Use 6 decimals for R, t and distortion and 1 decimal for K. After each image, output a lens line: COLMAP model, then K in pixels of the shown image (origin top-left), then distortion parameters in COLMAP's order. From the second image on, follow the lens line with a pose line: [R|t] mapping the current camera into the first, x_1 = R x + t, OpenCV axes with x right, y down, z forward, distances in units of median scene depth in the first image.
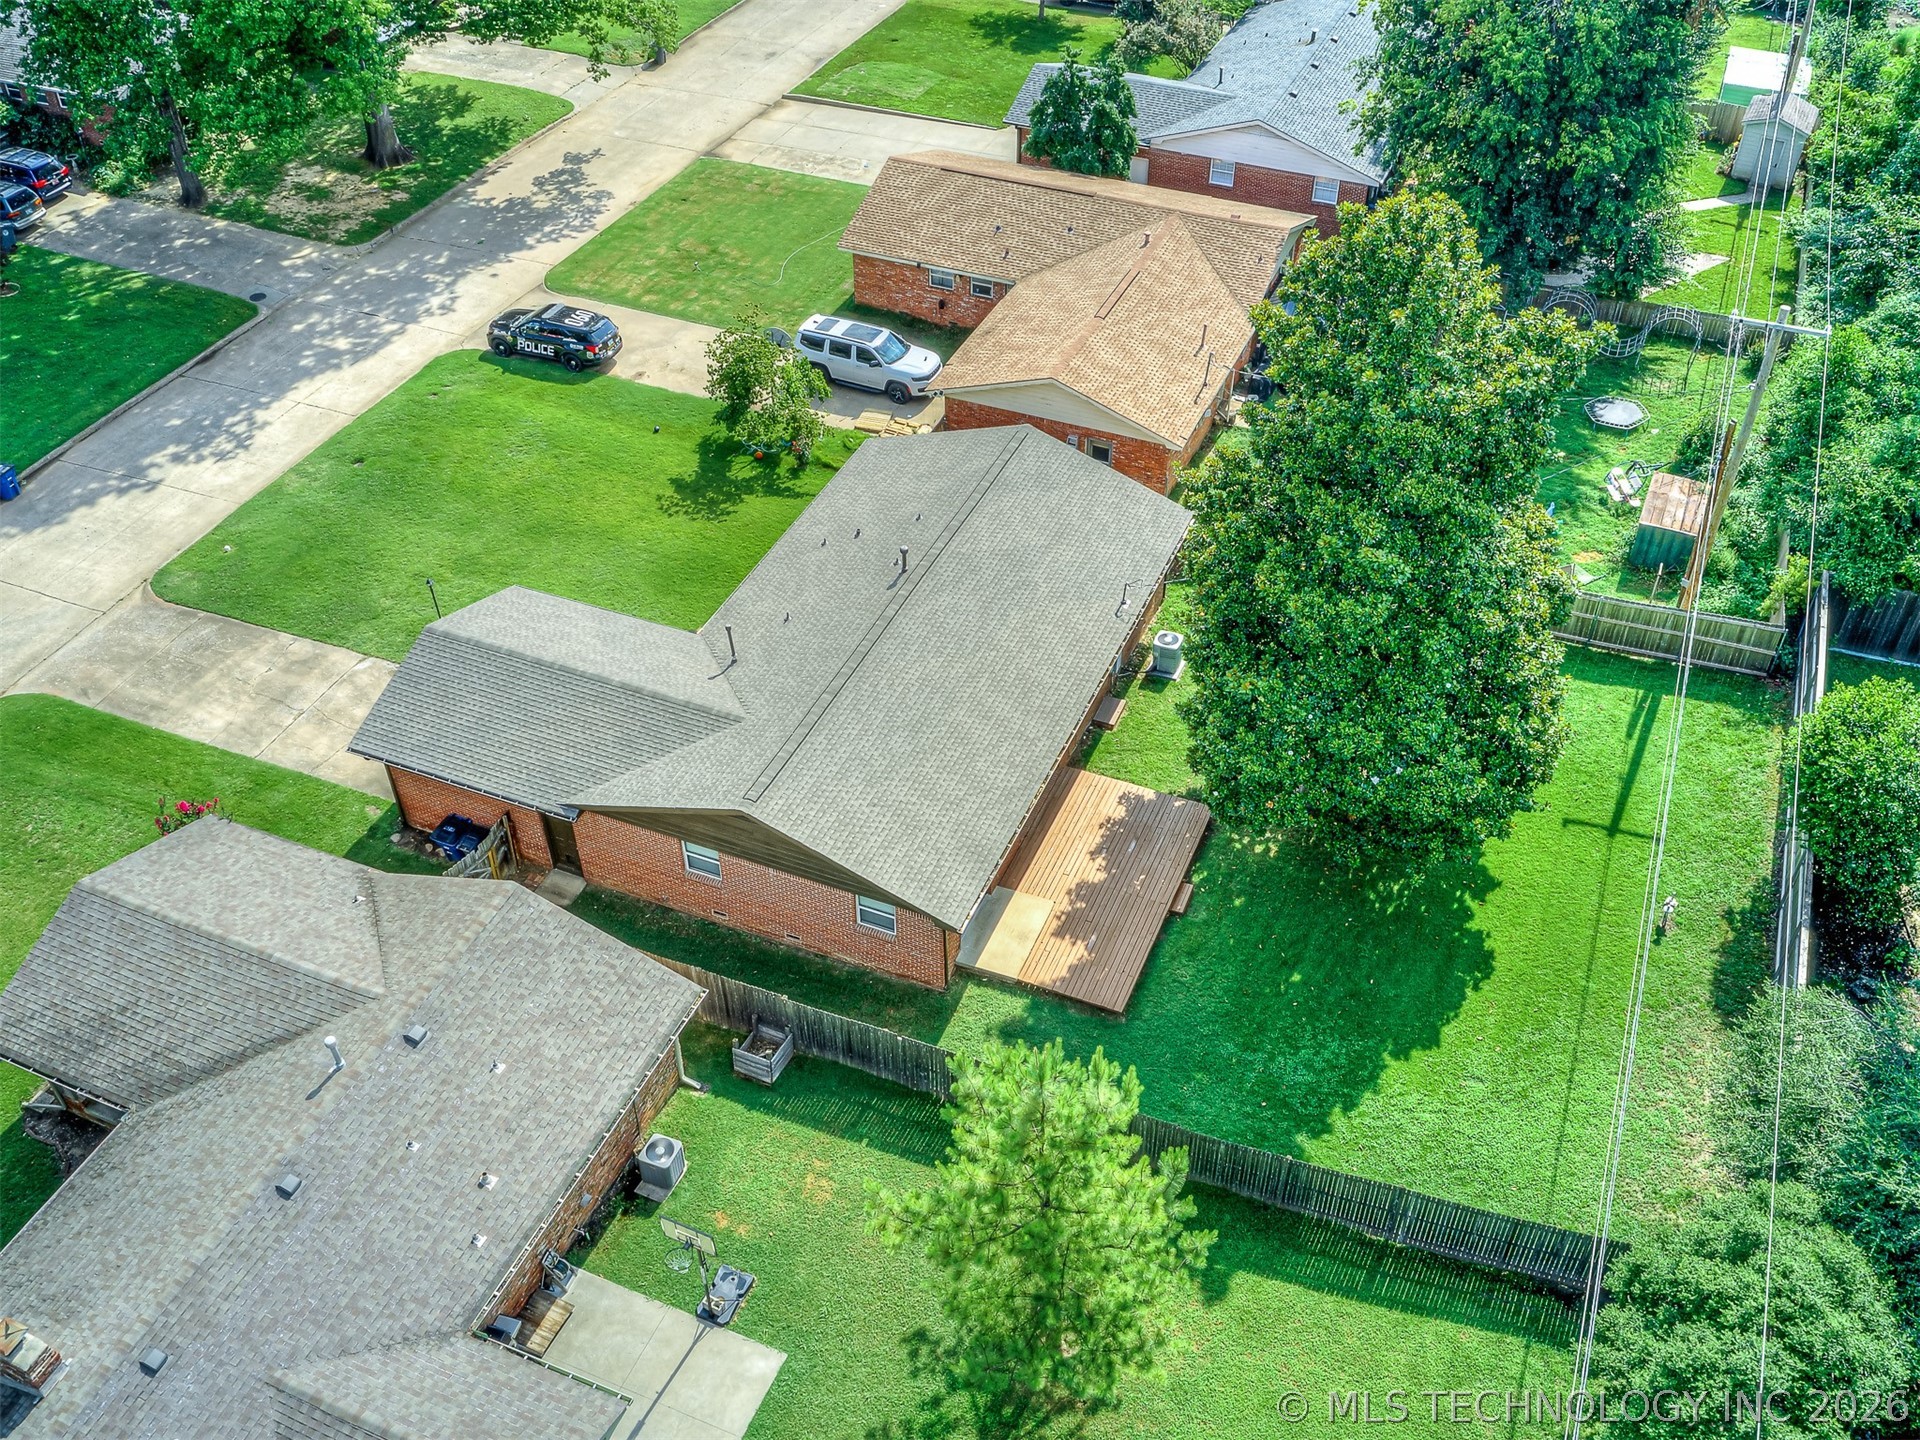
lens RADIAL K [[1714.3, 0, 1012.4], [0, 1714.3, 717.7], [0, 0, 1]] dist [0.031262, -0.159699]
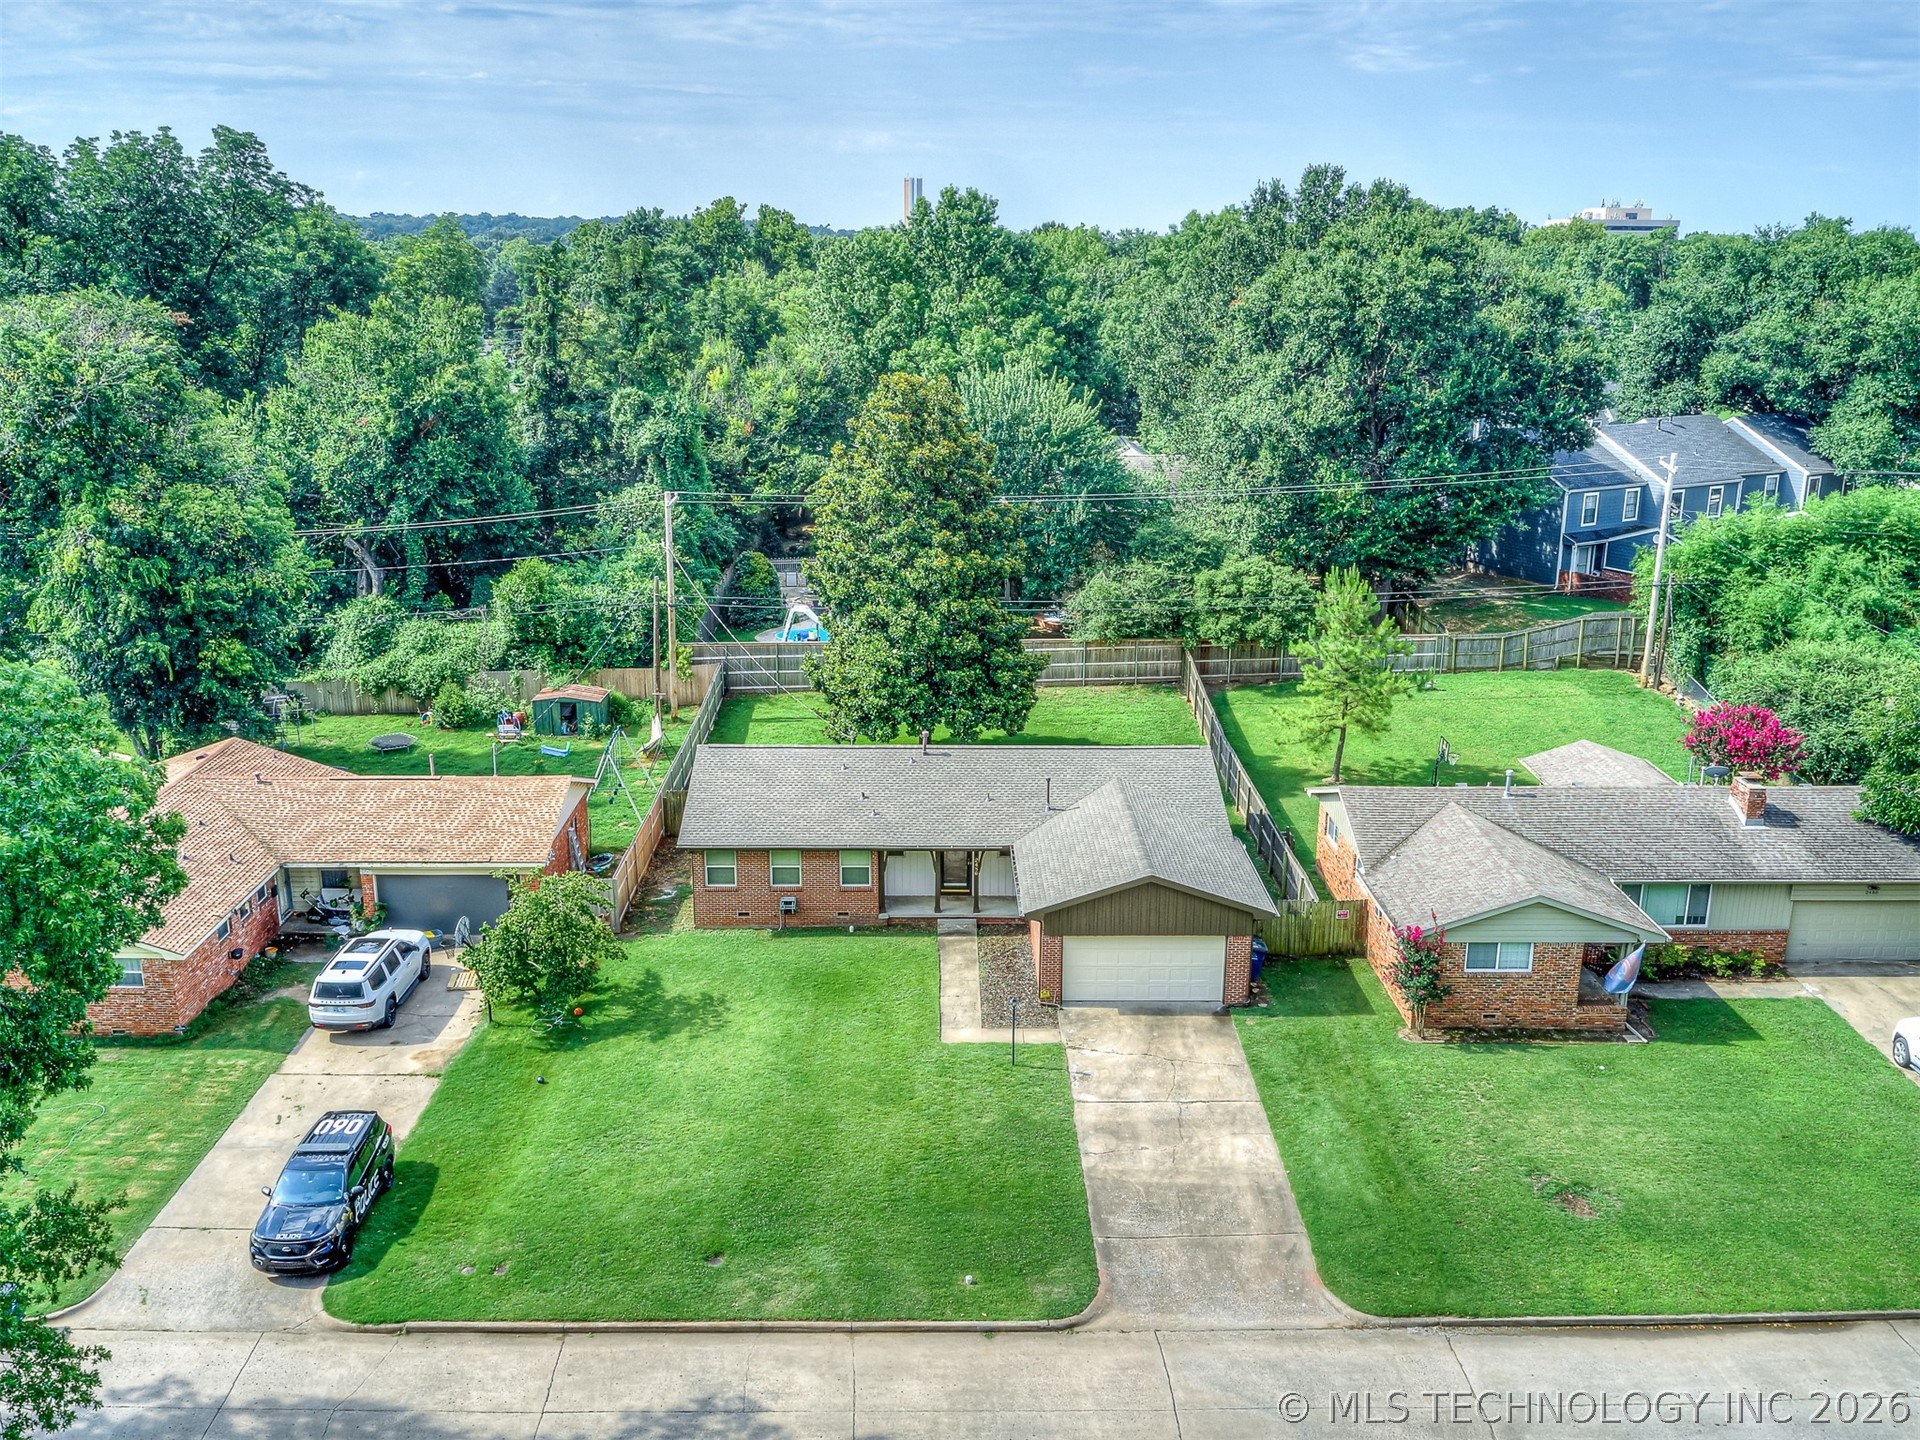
lens RADIAL K [[1714.3, 0, 1012.4], [0, 1714.3, 717.7], [0, 0, 1]] dist [0.031262, -0.159699]
pose [[-0.406869, -0.256111, 0.876849, -0.944756], [0.600310, 0.648553, 0.467982, -0.518059], [-0.688539, 0.716789, -0.110130, 0.848754]]
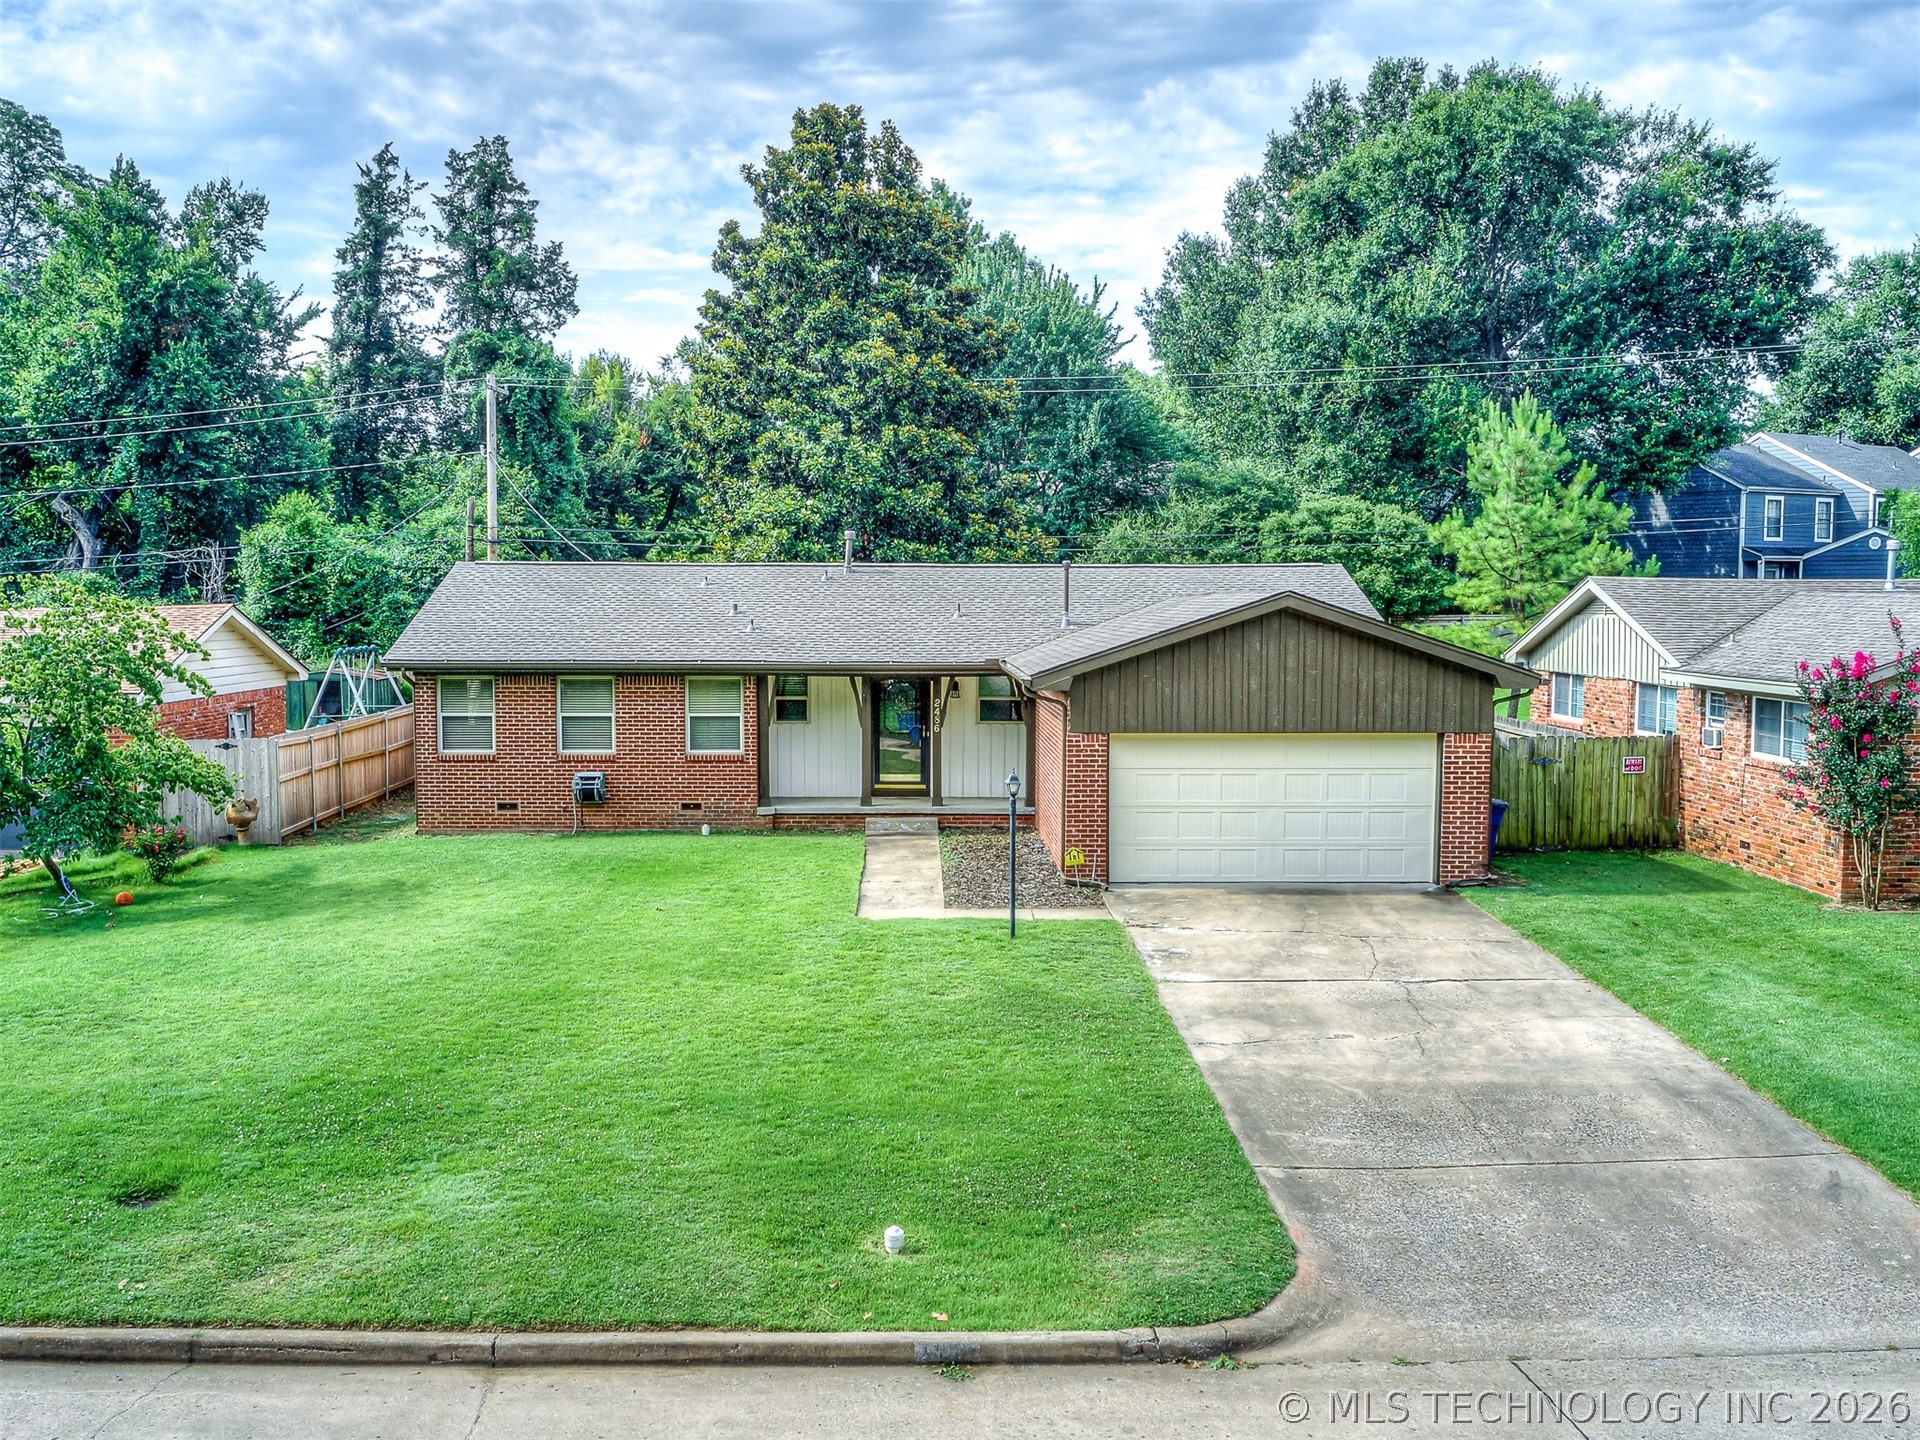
lens RADIAL K [[1816.6, 0, 972.4], [0, 1816.6, 719.2], [0, 0, 1]] dist [0.014887, -0.120143]
pose [[-0.398850, -0.075205, 0.913927, -0.630631], [0.610662, 0.721726, 0.325890, -0.204042], [-0.684113, 0.688082, -0.241935, 0.942732]]
